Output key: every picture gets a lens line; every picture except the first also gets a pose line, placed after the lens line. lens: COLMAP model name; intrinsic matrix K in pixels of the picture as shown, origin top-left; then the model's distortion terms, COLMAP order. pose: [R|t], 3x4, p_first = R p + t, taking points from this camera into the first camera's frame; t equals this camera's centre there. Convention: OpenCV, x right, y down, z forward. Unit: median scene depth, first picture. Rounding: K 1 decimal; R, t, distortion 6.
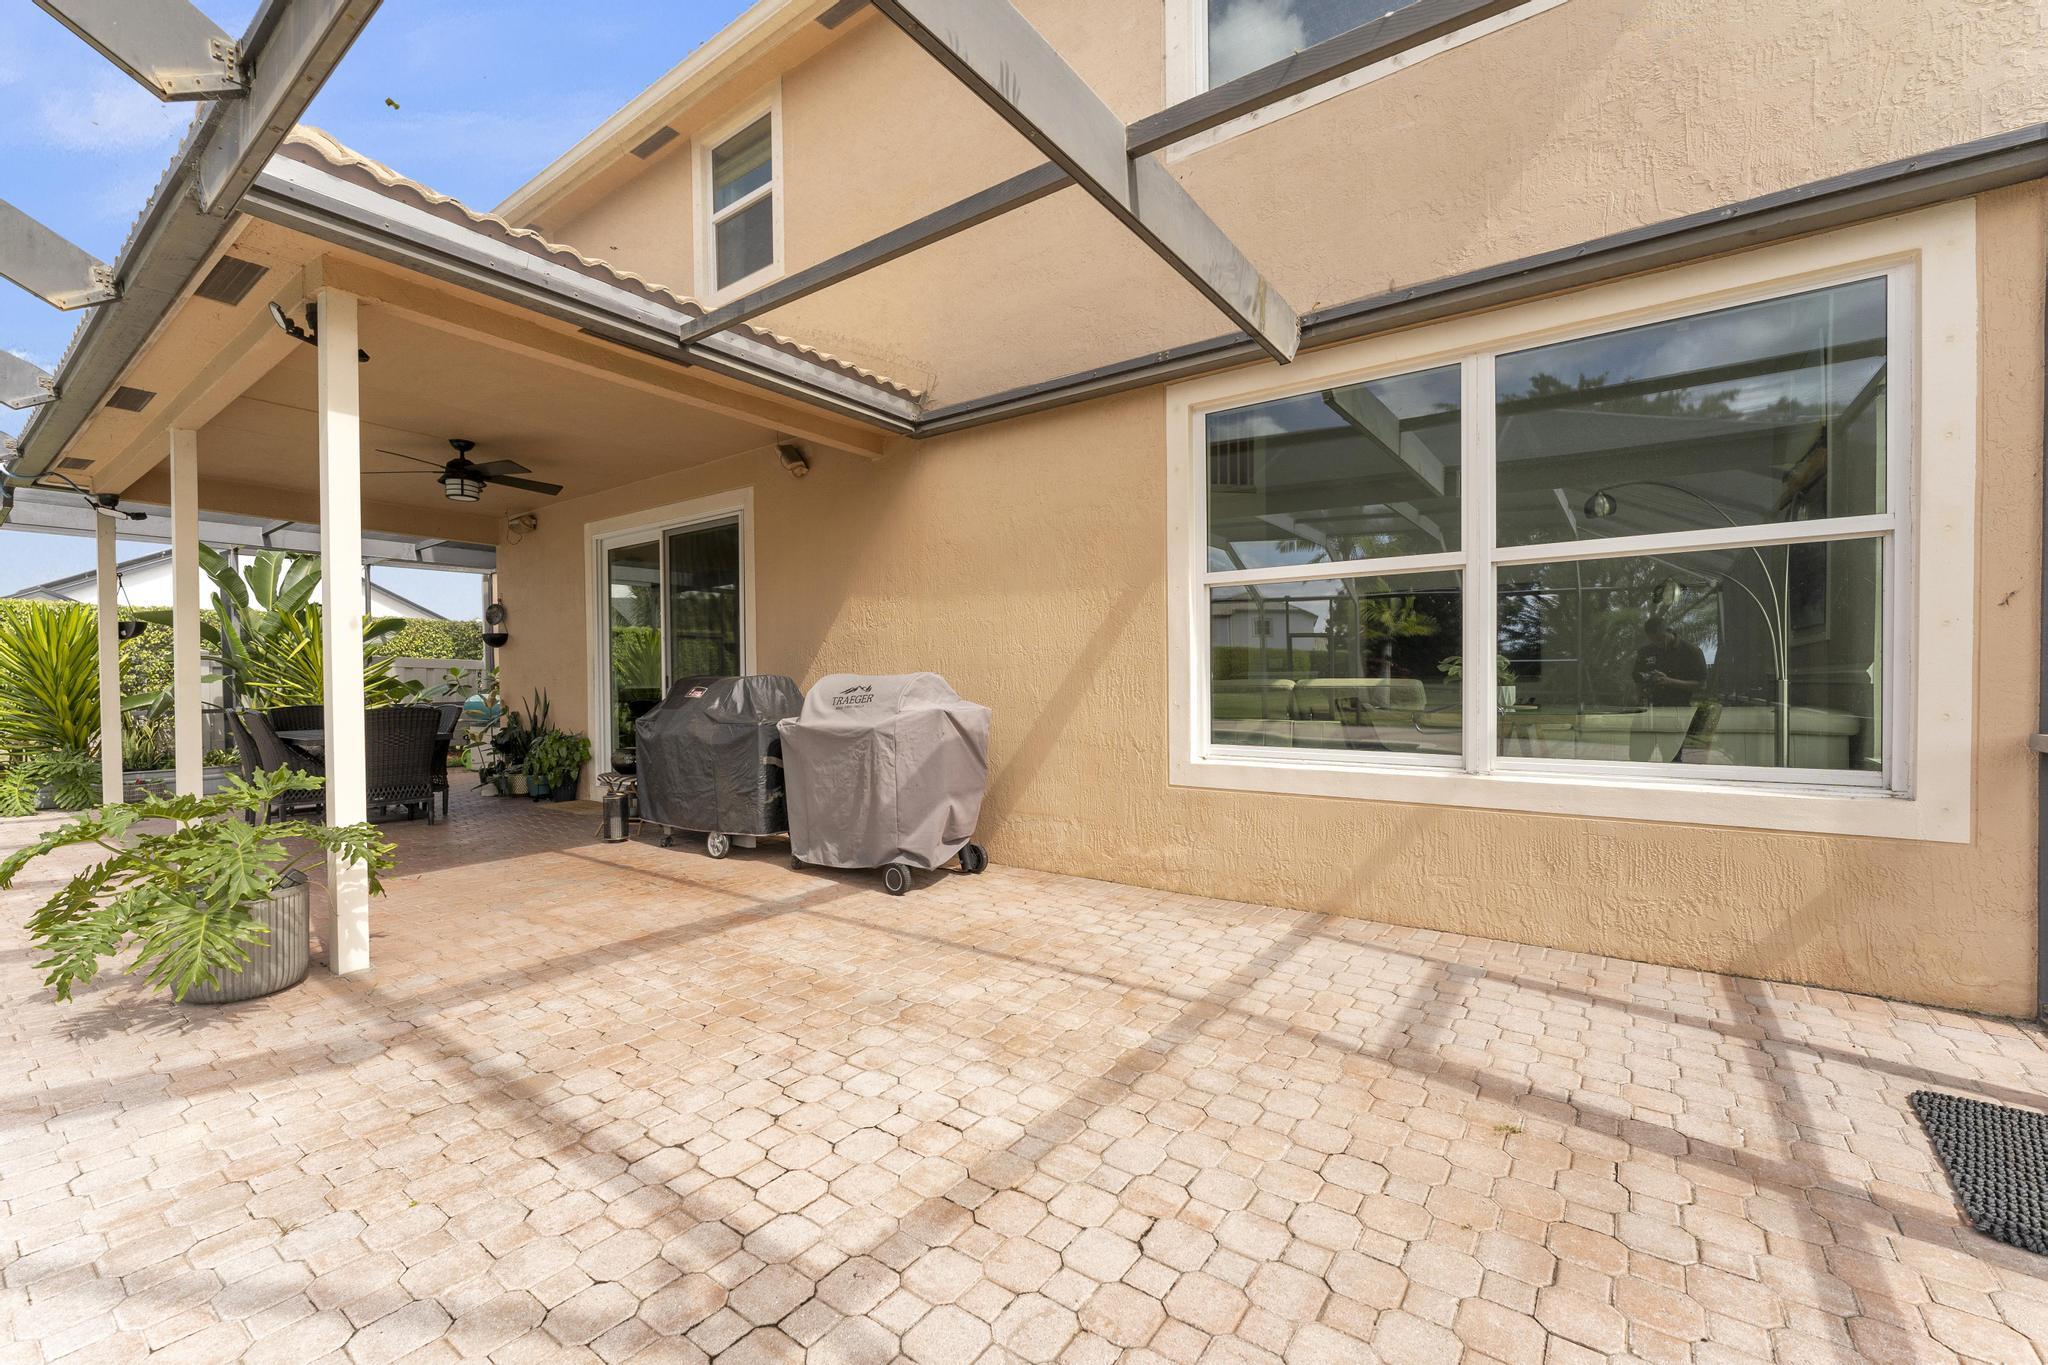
lens RADIAL K [[845.0, 0, 1030.7], [0, 845.0, 684.8], [0, 0, 1]] dist [-0.000013, -0.000009]
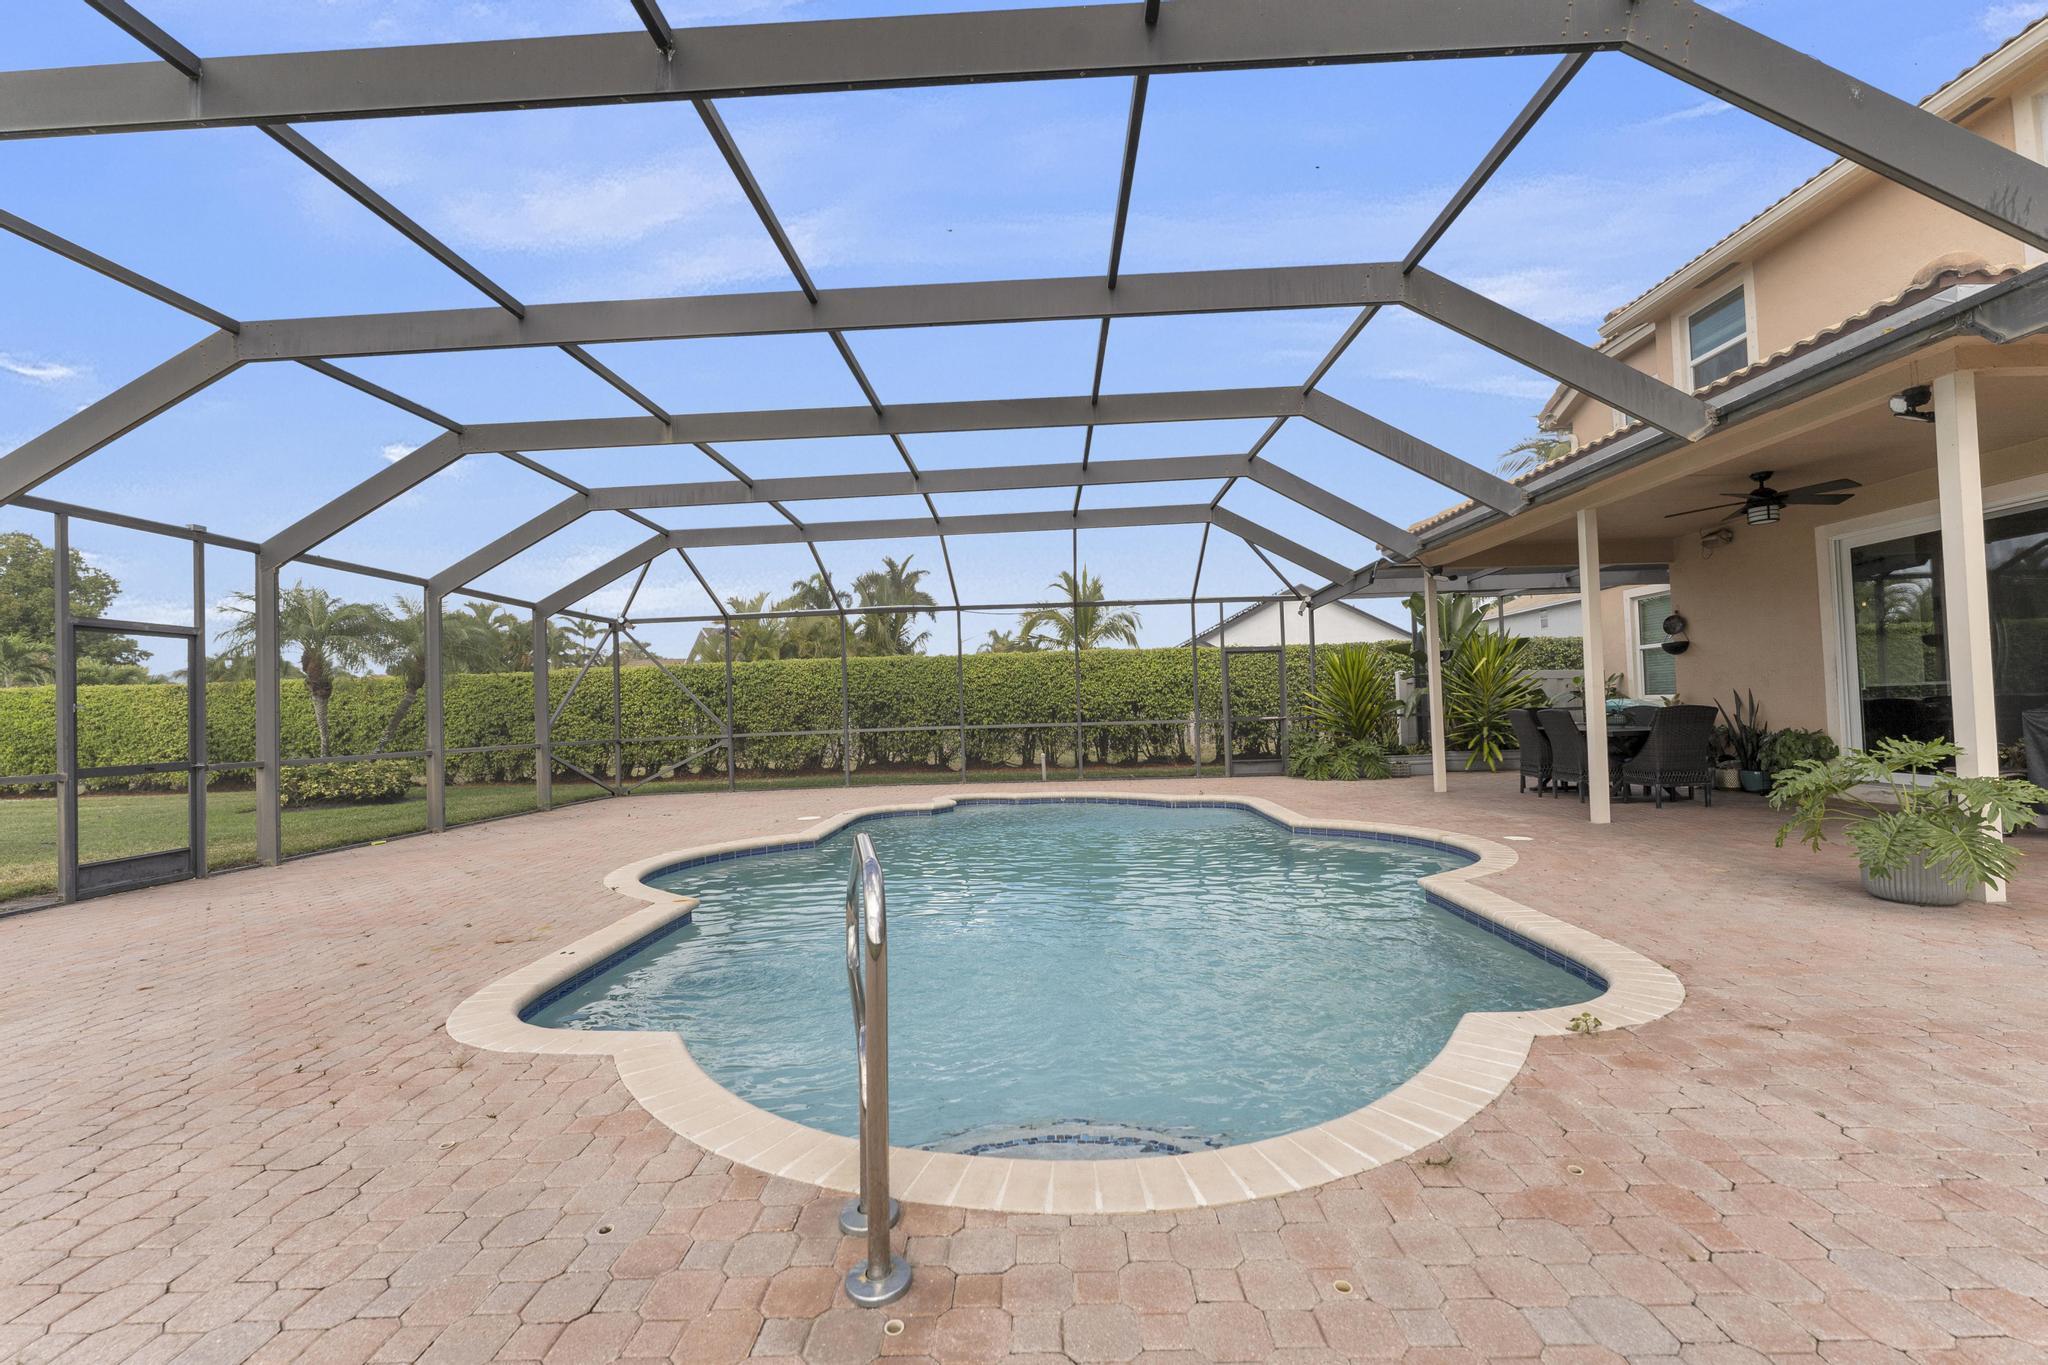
lens RADIAL K [[845.0, 0, 1030.7], [0, 845.0, 684.8], [0, 0, 1]] dist [-0.000013, -0.000009]
pose [[0.559207, -0.035097, -0.828285, -0.284077], [0.021954, 0.999380, -0.027525, 0.010732], [0.828738, -0.002792, 0.559631, -0.475160]]
